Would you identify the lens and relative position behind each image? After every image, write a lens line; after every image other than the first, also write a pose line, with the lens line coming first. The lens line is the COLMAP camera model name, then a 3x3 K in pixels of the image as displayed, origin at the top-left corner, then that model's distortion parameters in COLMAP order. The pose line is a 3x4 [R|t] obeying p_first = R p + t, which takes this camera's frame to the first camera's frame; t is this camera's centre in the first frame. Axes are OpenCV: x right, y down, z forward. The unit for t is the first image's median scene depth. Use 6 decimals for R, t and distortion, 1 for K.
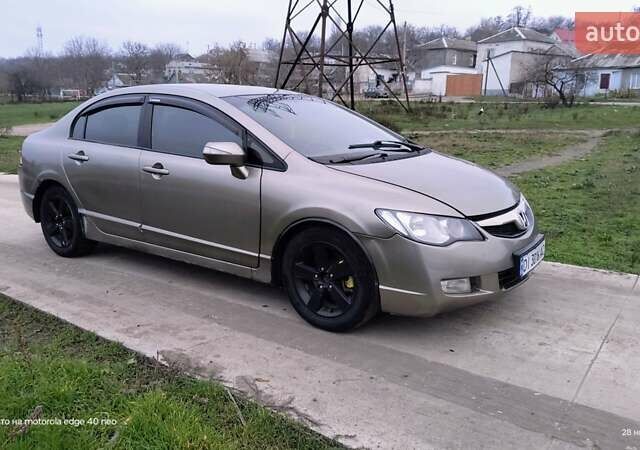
lens RADIAL K [[542.1, 0, 323.8], [0, 542.1, 215.2], [0, 0, 1]] dist [0.034799, 0.004478]
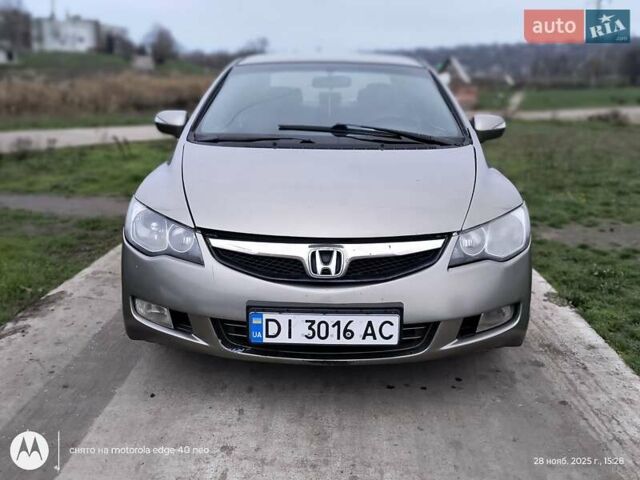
lens RADIAL K [[615.8, 0, 320.0], [0, 615.8, 240.0], [0, 0, 1]] dist [0.027921, 0.015159]
pose [[0.577504, 0.213635, -0.787940, 0.945042], [-0.183038, 0.974465, 0.130054, -0.109632], [0.795604, 0.069116, 0.601861, 0.616882]]
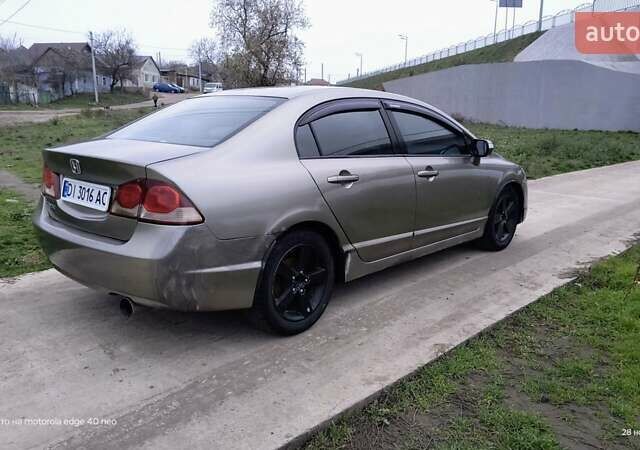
lens RADIAL K [[542.1, 0, 323.8], [0, 542.1, 215.2], [0, 0, 1]] dist [0.034799, 0.004478]
pose [[0.104724, -0.174218, 0.979123, -1.717929], [0.188158, 0.970225, 0.152510, -0.252821], [-0.976540, 0.168258, 0.134386, 1.338159]]
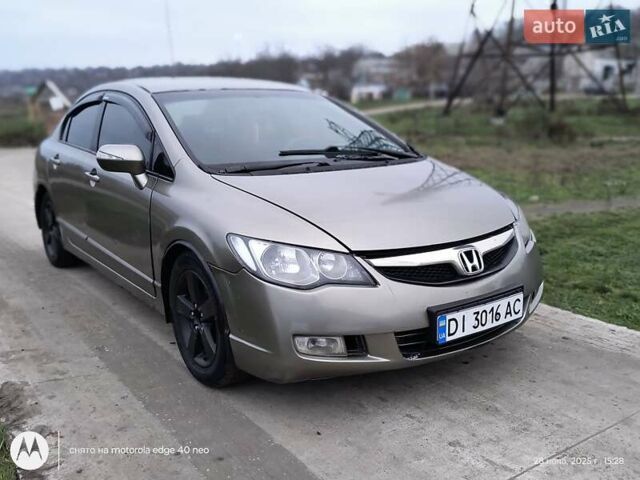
lens RADIAL K [[615.8, 0, 320.0], [0, 615.8, 240.0], [0, 0, 1]] dist [0.027921, 0.015159]
pose [[0.946523, 0.058347, -0.317318, 0.458115], [-0.054538, 0.998293, 0.020880, -0.026058], [0.317994, -0.002457, 0.948089, 0.203639]]
